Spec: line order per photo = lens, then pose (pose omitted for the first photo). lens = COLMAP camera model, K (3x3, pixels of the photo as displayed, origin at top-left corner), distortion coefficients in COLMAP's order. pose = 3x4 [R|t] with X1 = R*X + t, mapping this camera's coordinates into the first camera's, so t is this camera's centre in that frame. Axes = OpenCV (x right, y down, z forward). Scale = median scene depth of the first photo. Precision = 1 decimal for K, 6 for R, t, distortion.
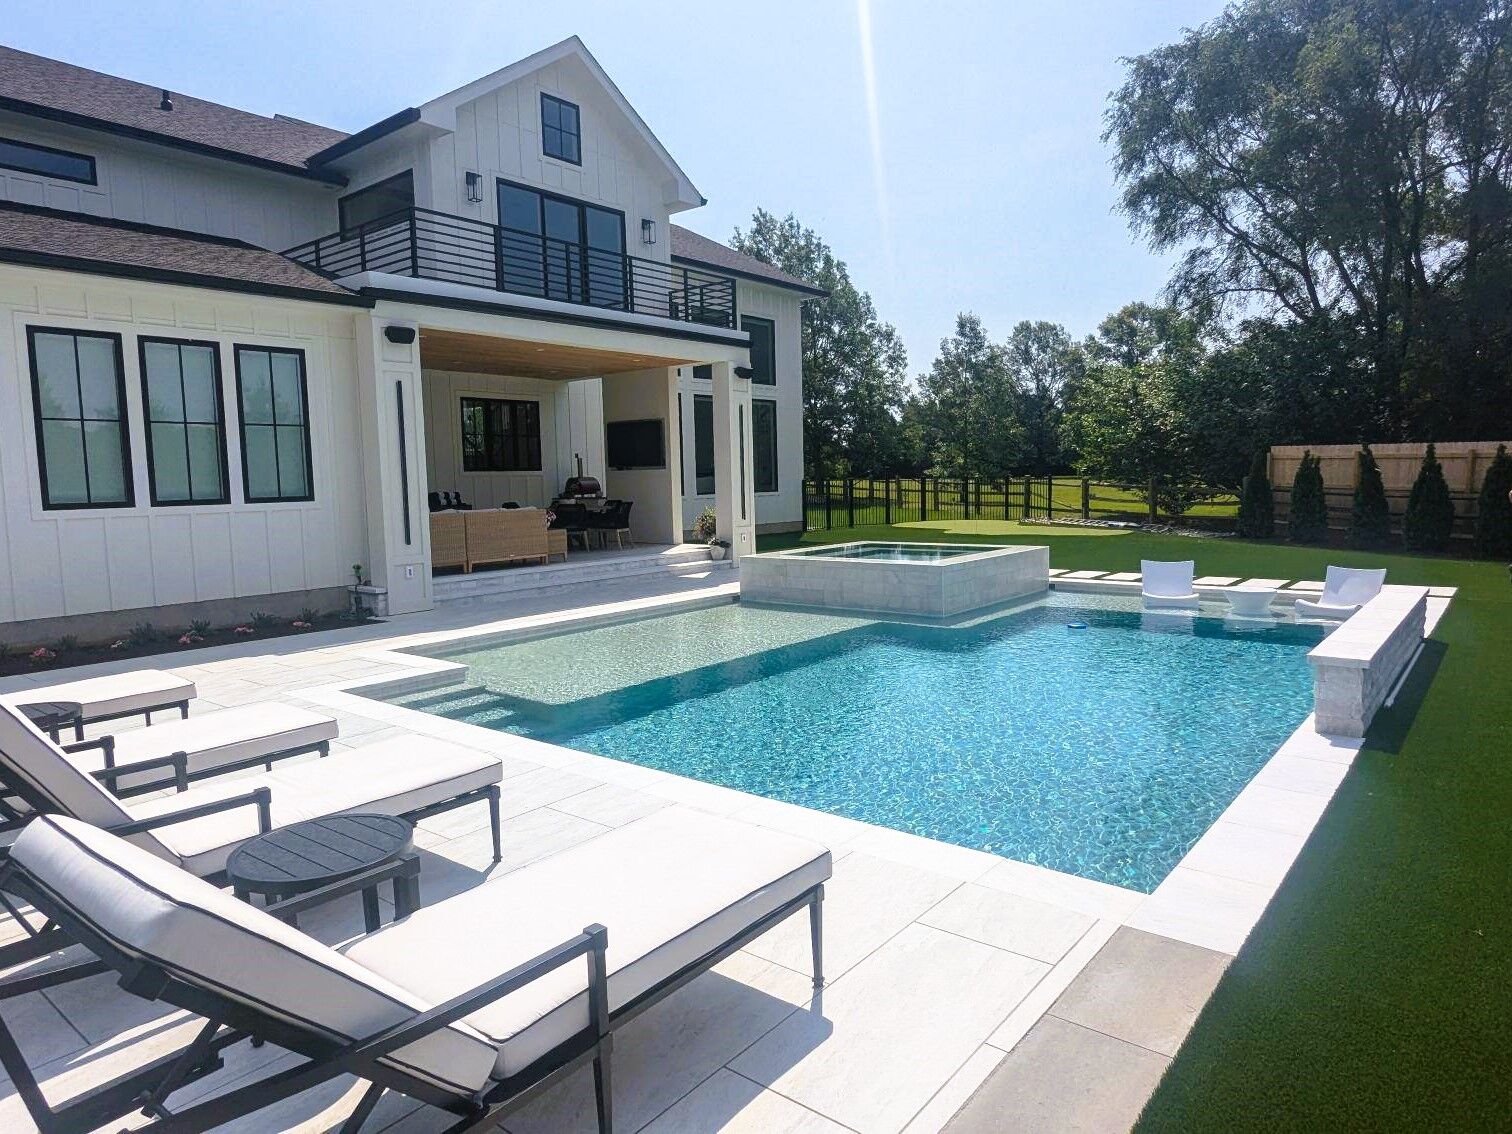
lens RADIAL K [[956.1, 0, 754.7], [0, 956.1, 566.2], [0, 0, 1]] dist [-0.000868, 0.000424]
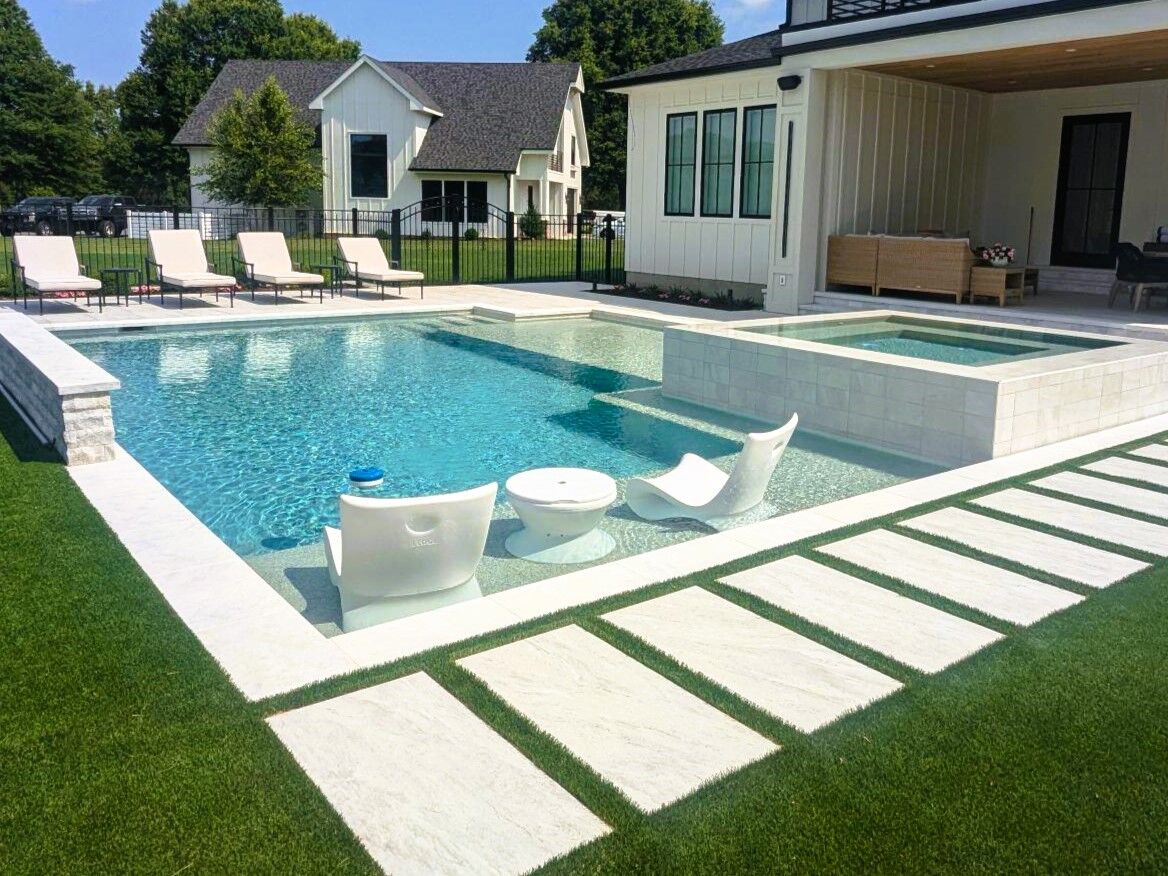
lens RADIAL K [[936.7, 0, 583.2], [0, 936.7, 438.5], [0, 0, 1]] dist [0.003251, 0.000702]
pose [[-0.236267, 0.253445, -0.938053, 1.016552], [-0.101569, 0.953655, 0.283243, -0.131612], [0.966365, 0.162198, -0.199575, 1.152726]]
